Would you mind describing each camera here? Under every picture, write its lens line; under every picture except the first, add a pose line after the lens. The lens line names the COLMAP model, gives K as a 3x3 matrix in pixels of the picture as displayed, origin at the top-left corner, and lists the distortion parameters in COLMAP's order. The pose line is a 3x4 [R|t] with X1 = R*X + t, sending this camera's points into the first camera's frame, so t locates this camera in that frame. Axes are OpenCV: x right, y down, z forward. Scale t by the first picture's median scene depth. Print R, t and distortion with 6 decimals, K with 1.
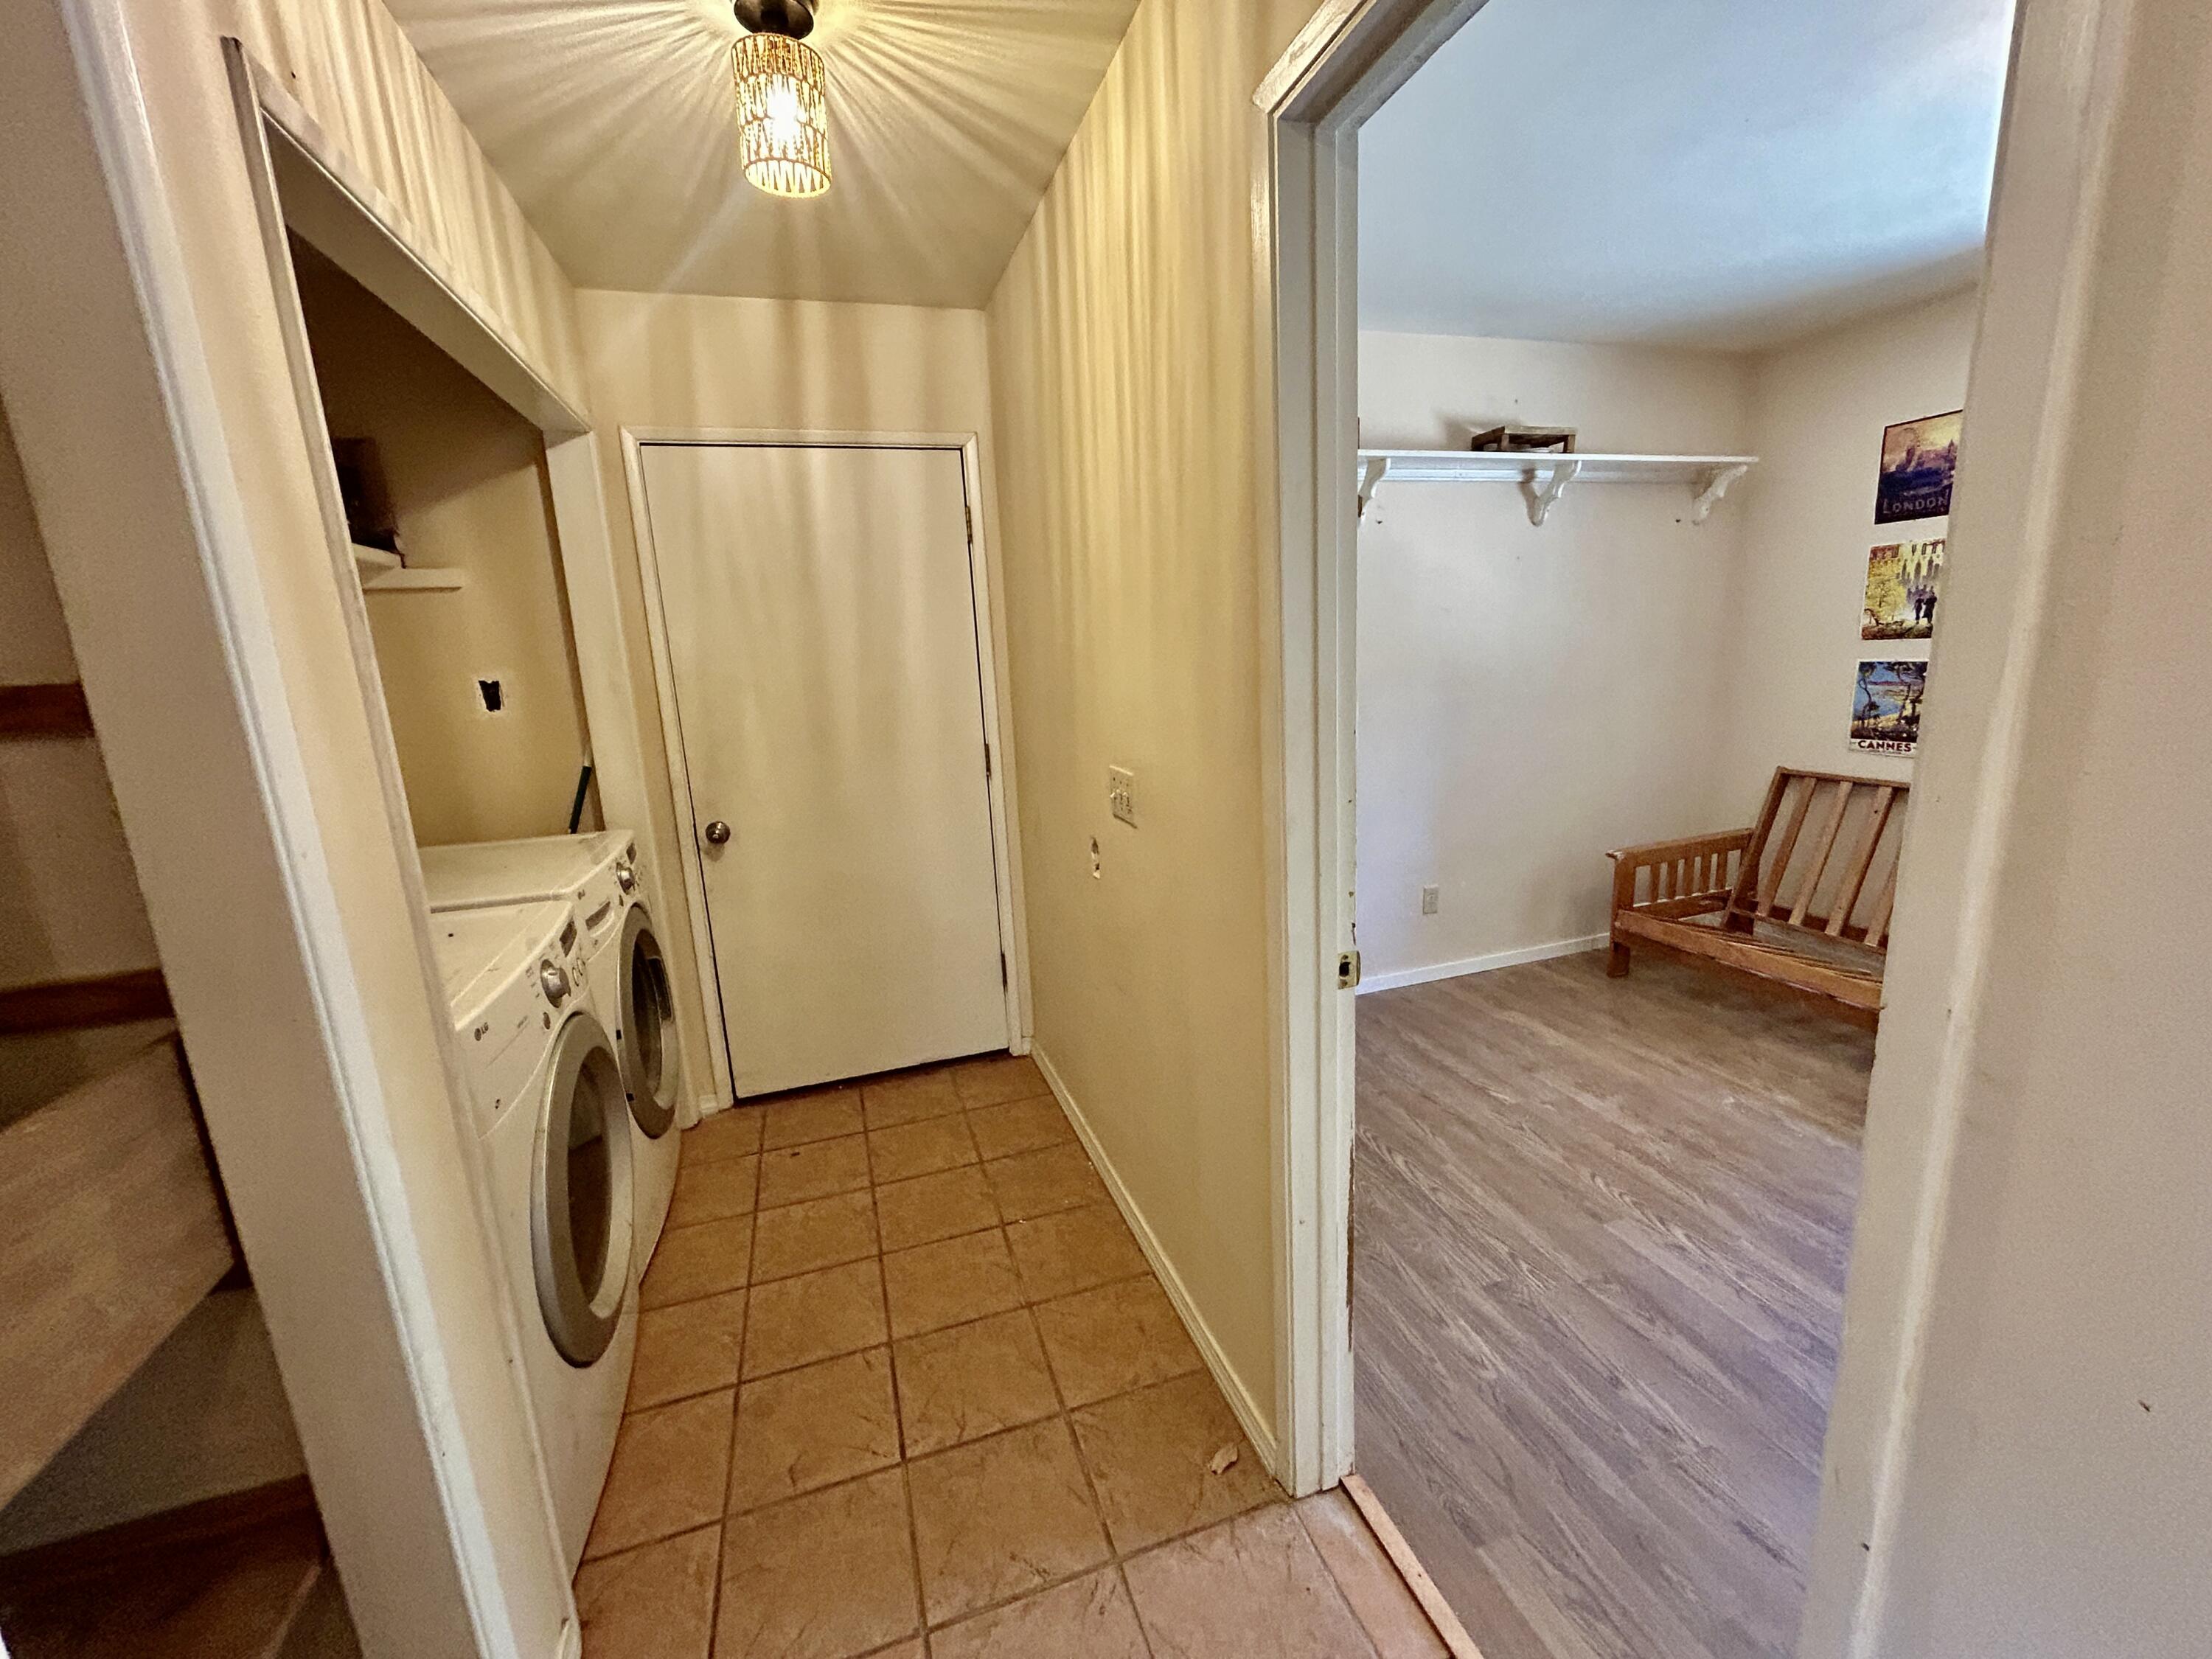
lens RADIAL K [[897.0, 0, 1110.7], [0, 897.0, 832.3], [0, 0, 1]] dist [-0.000178, 0.000039]
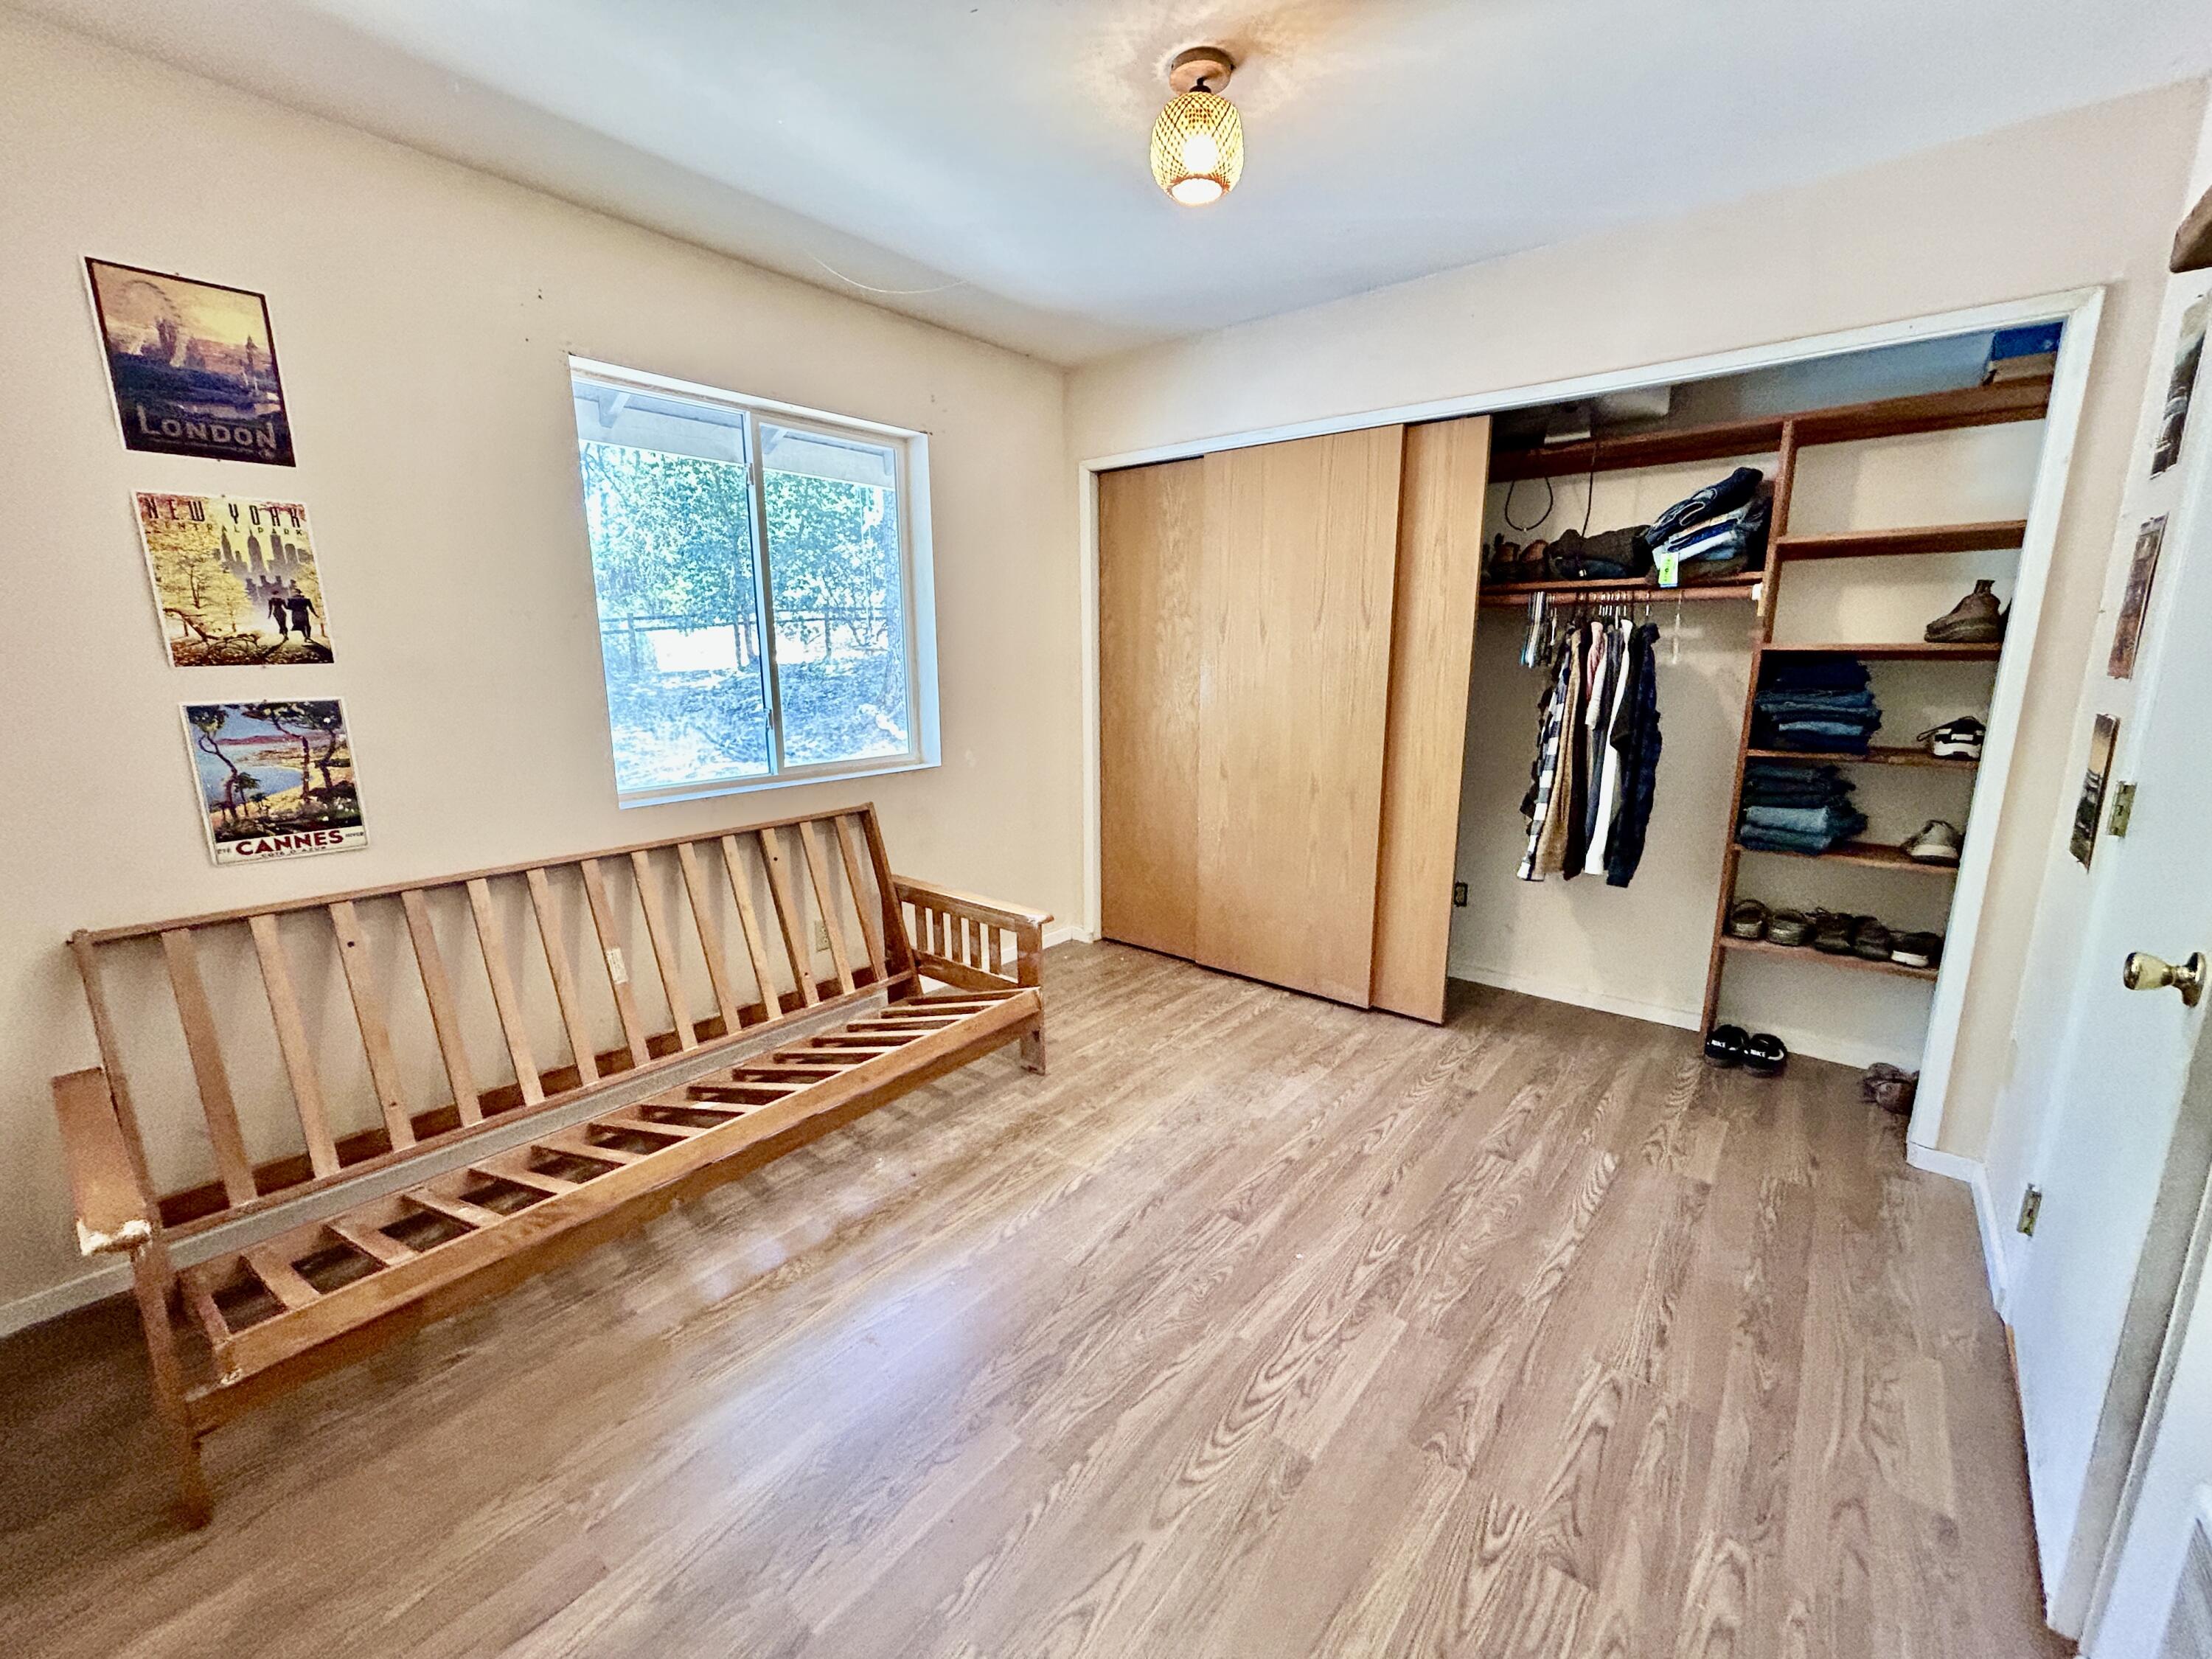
lens RADIAL K [[897.0, 0, 1112.3], [0, 897.0, 827.5], [0, 0, 1]] dist [-0.000178, 0.000039]
pose [[-0.538662, -0.113011, 0.834908, 0.074571], [0.203884, 0.944025, 0.259321, -0.155009], [-0.817480, 0.309911, -0.485470, 0.872367]]
